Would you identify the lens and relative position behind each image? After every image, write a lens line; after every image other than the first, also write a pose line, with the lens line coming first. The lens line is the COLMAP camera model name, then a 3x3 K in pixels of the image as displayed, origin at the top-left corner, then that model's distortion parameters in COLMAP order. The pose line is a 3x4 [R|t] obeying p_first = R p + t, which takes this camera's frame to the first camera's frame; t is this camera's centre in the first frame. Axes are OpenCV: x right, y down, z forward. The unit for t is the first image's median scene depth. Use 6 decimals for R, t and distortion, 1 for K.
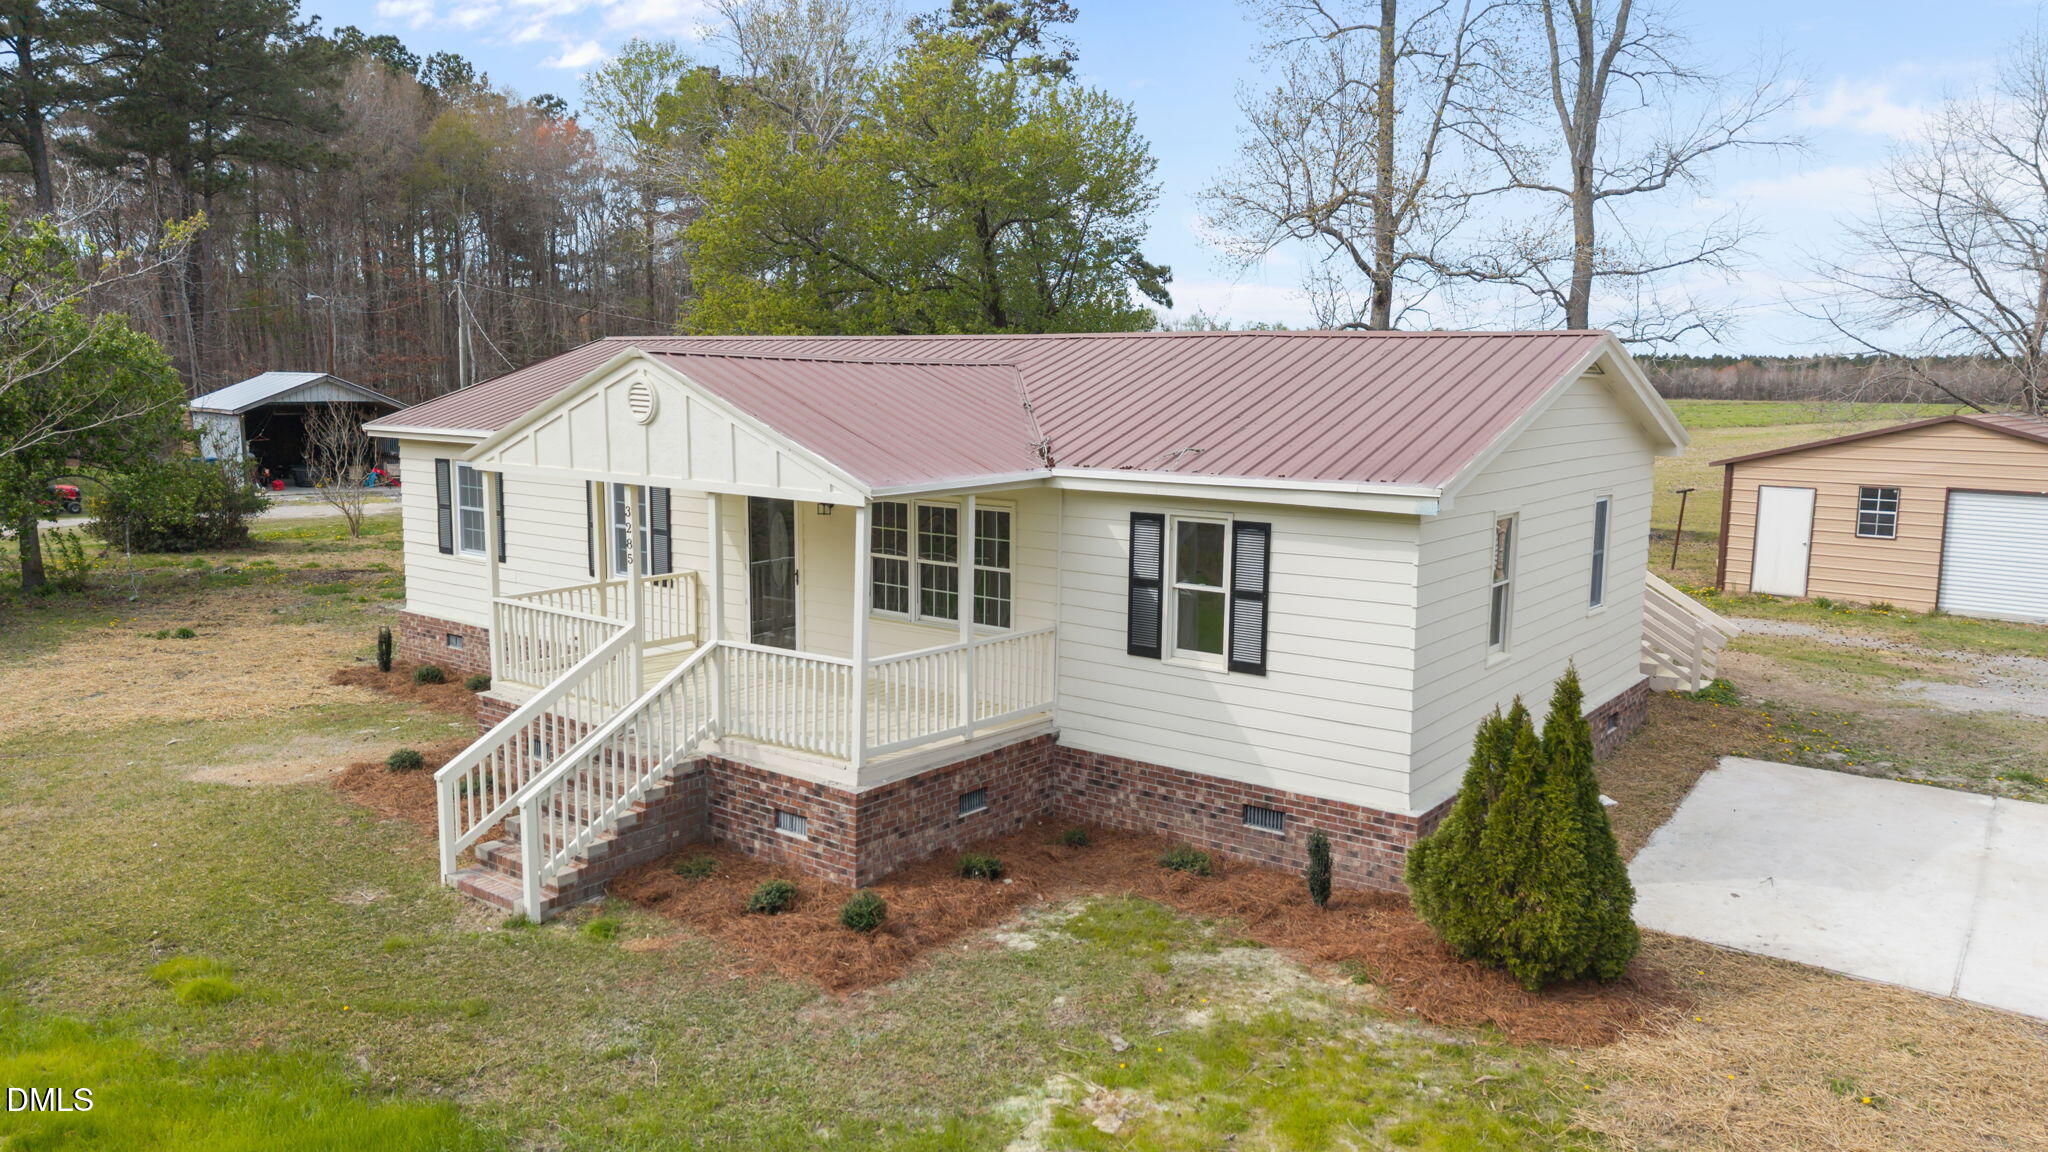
lens RADIAL K [[1425.9, 0, 990.9], [0, 1425.9, 570.4], [0, 0, 1]] dist [0.051175, -0.078407]
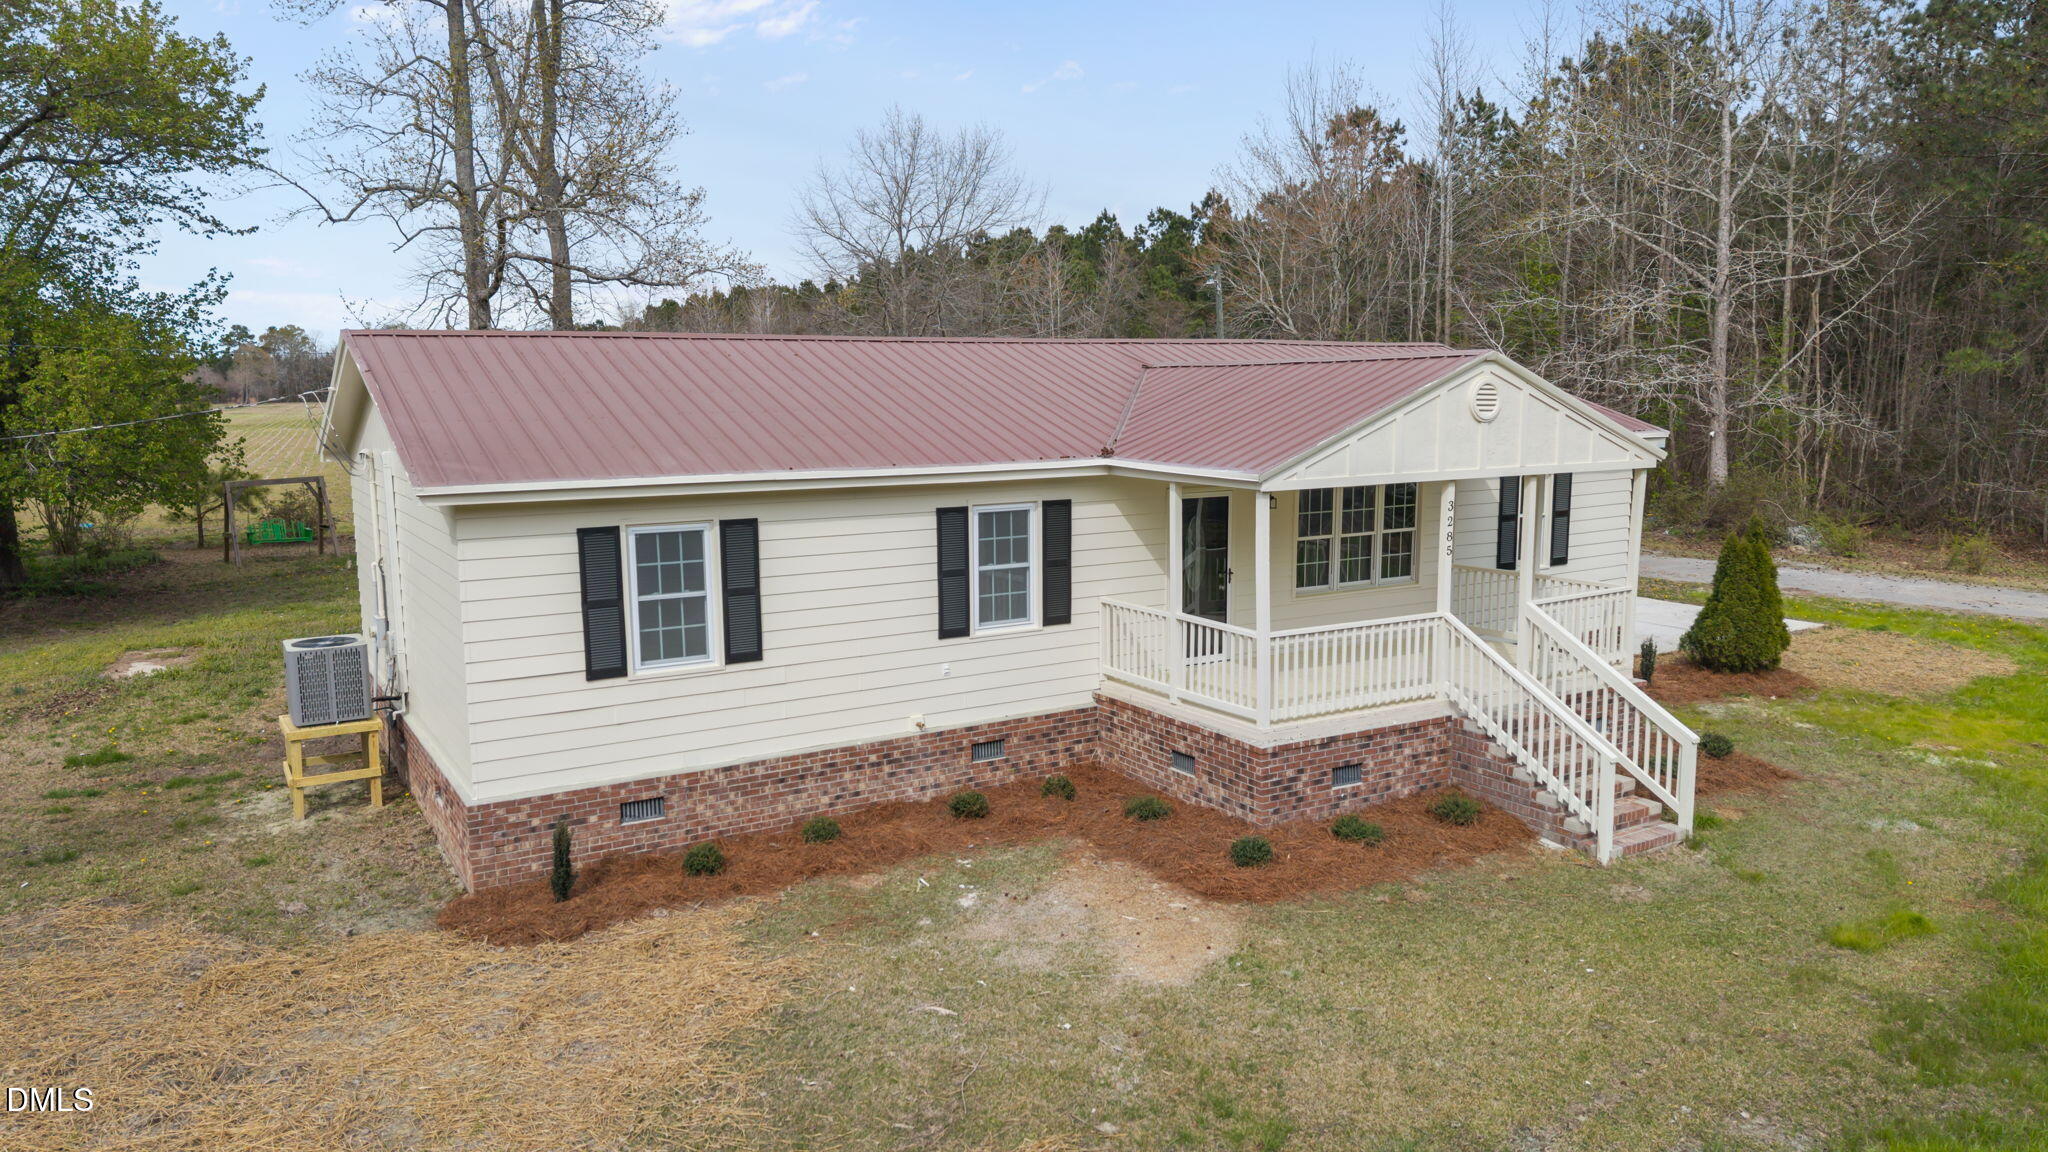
lens RADIAL K [[1425.9, 0, 1035.2], [0, 1425.9, 563.1], [0, 0, 1]] dist [0.051175, -0.078407]
pose [[0.336844, -0.136781, 0.931572, -1.425281], [0.137660, 0.985915, 0.094984, -0.151527], [-0.931443, 0.096246, 0.350929, 0.967036]]
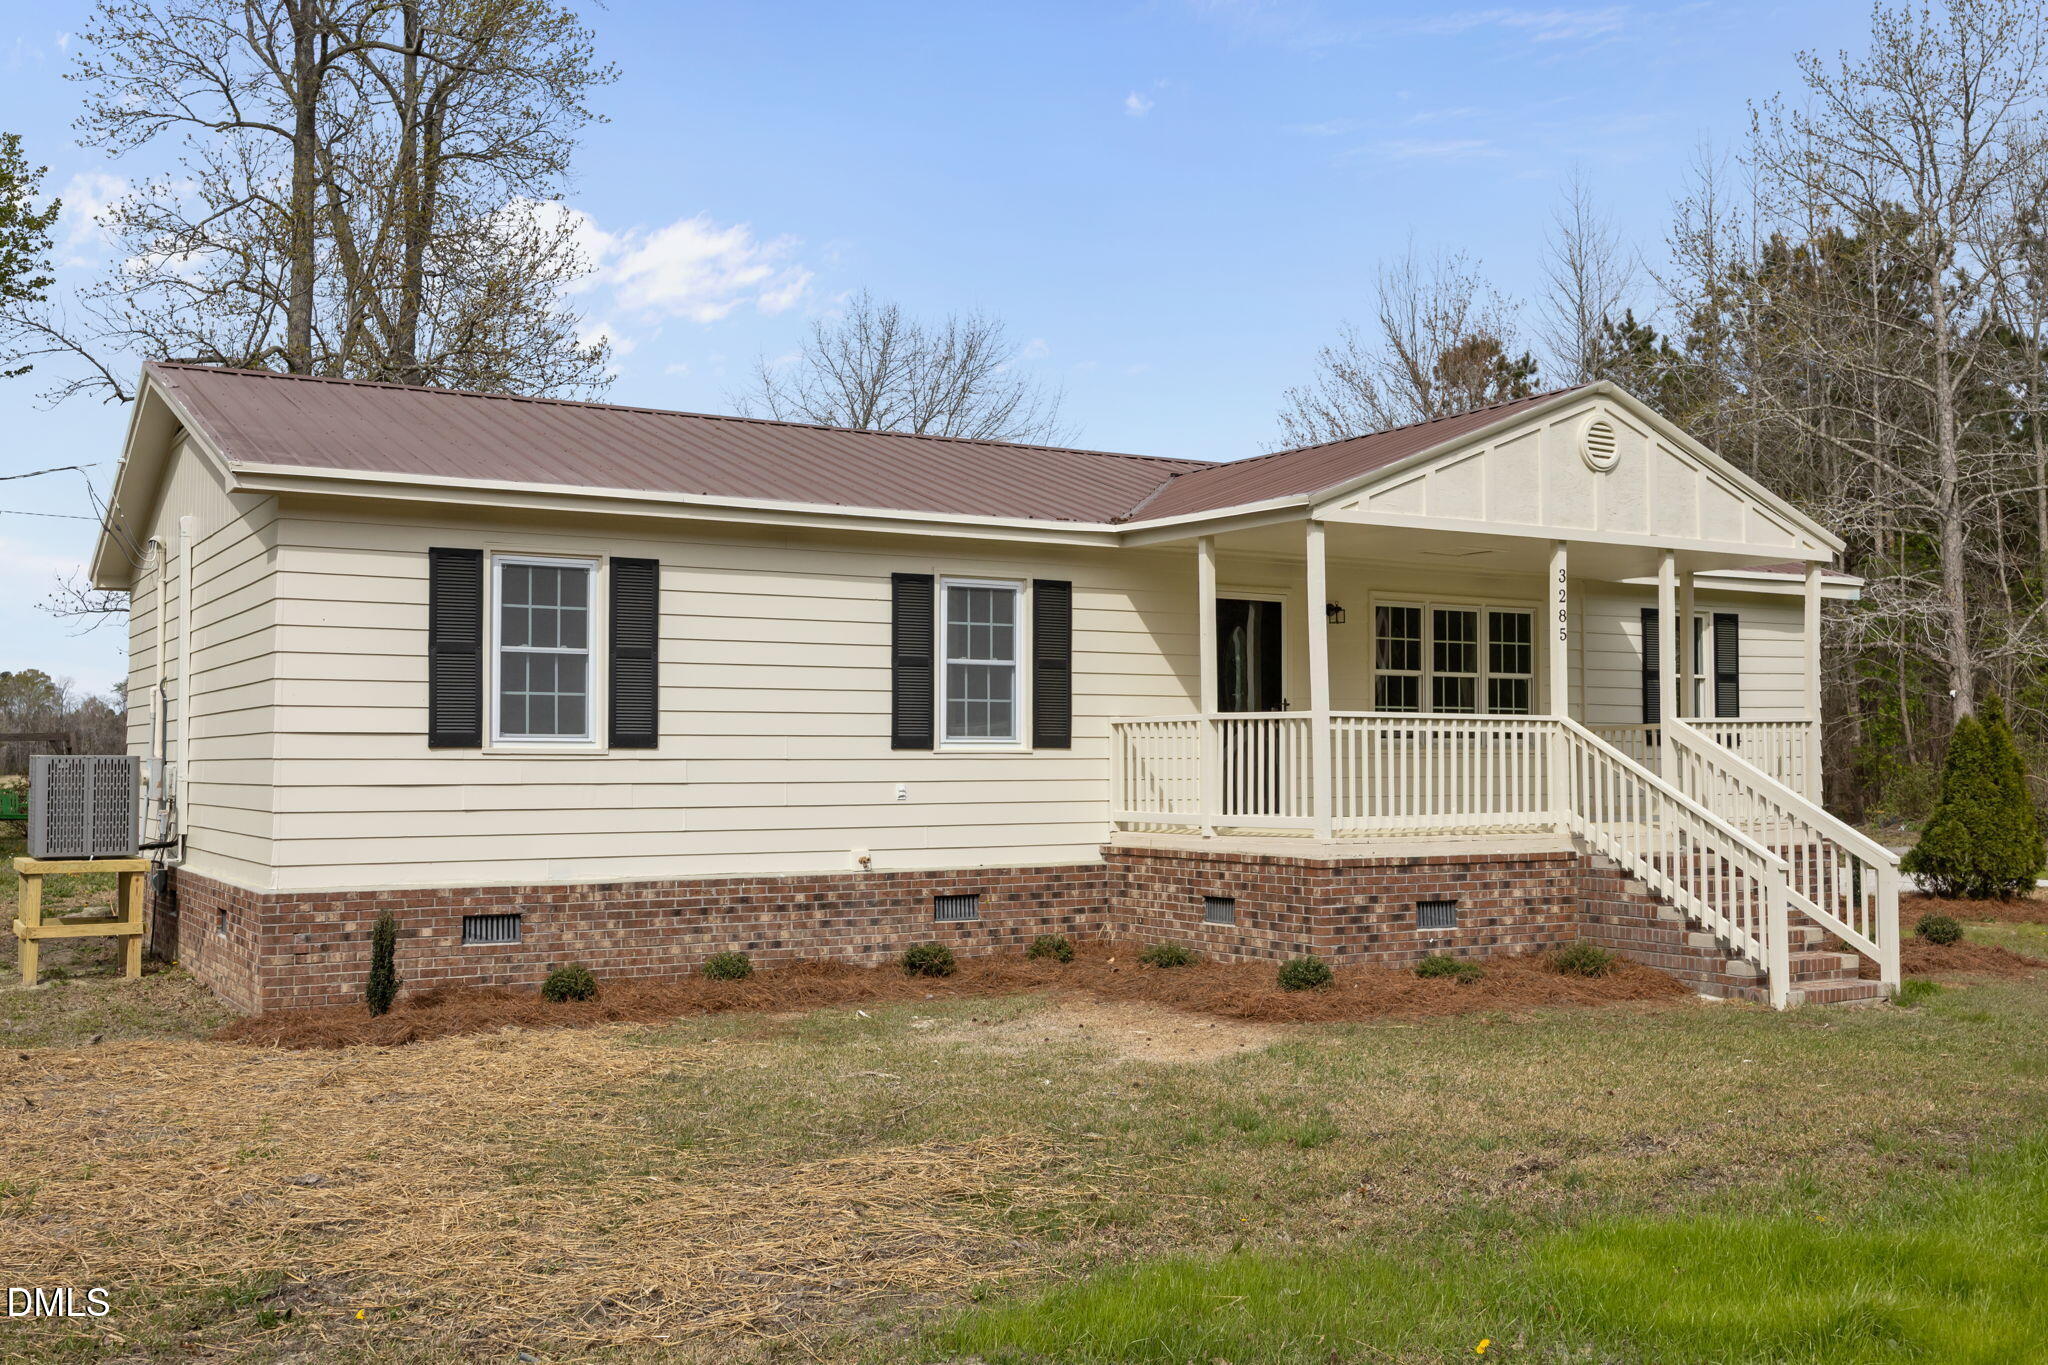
lens RADIAL K [[2017.6, 0, 1051.1], [0, 2017.6, 636.6], [0, 0, 1]] dist [-0.018168, 0.000000]
pose [[0.338116, 0.047864, 0.939886, -1.507963], [0.132665, 0.986309, -0.097953, 0.070007], [-0.931707, 0.157809, 0.327137, 0.948788]]
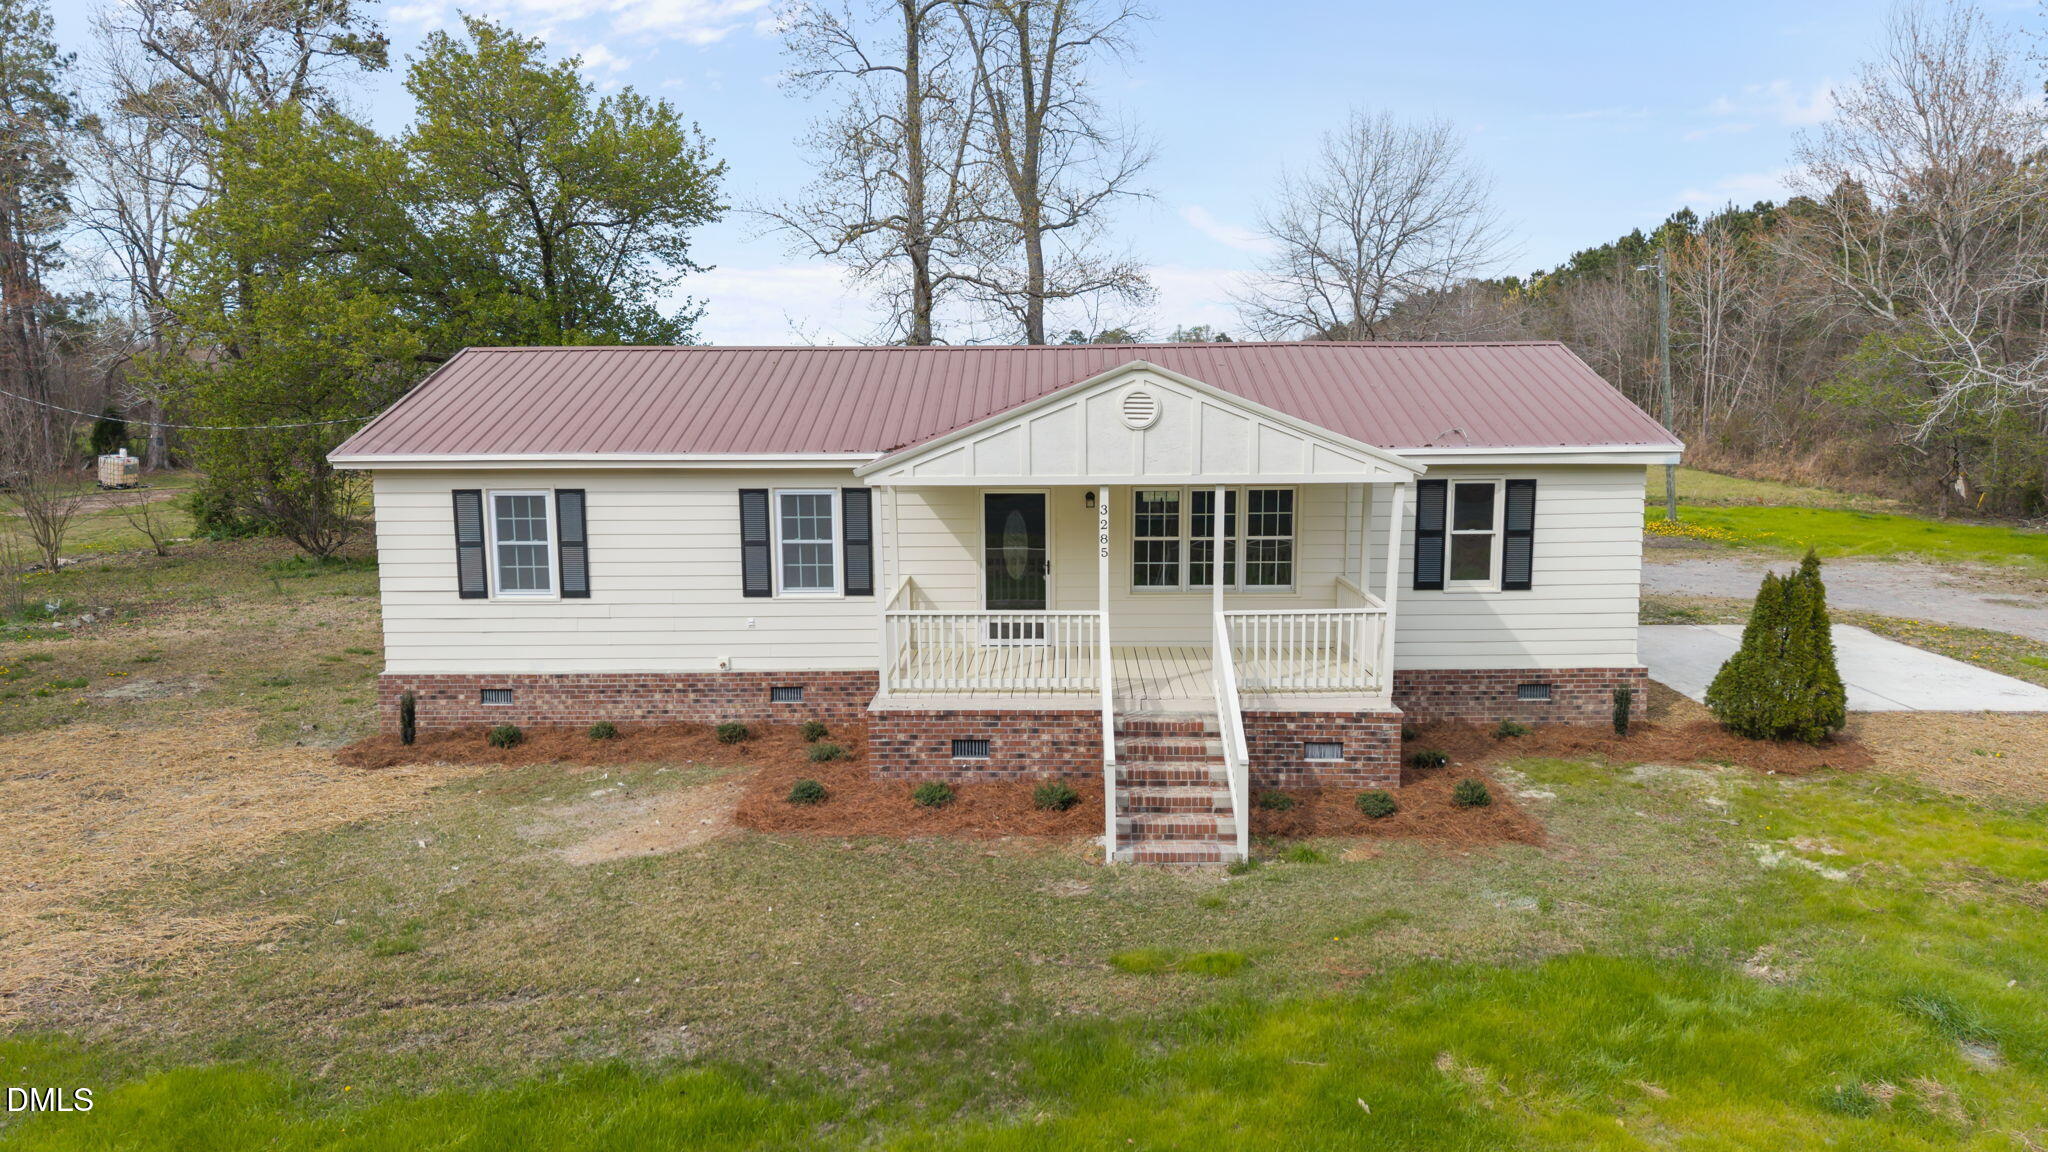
lens RADIAL K [[1425.9, 0, 1018.4], [0, 1425.9, 545.8], [0, 0, 1]] dist [0.051175, -0.078407]
pose [[0.795444, -0.087607, 0.599662, -1.017832], [0.098229, 0.995050, 0.015071, -0.038302], [-0.598014, 0.046916, 0.800112, 0.170692]]
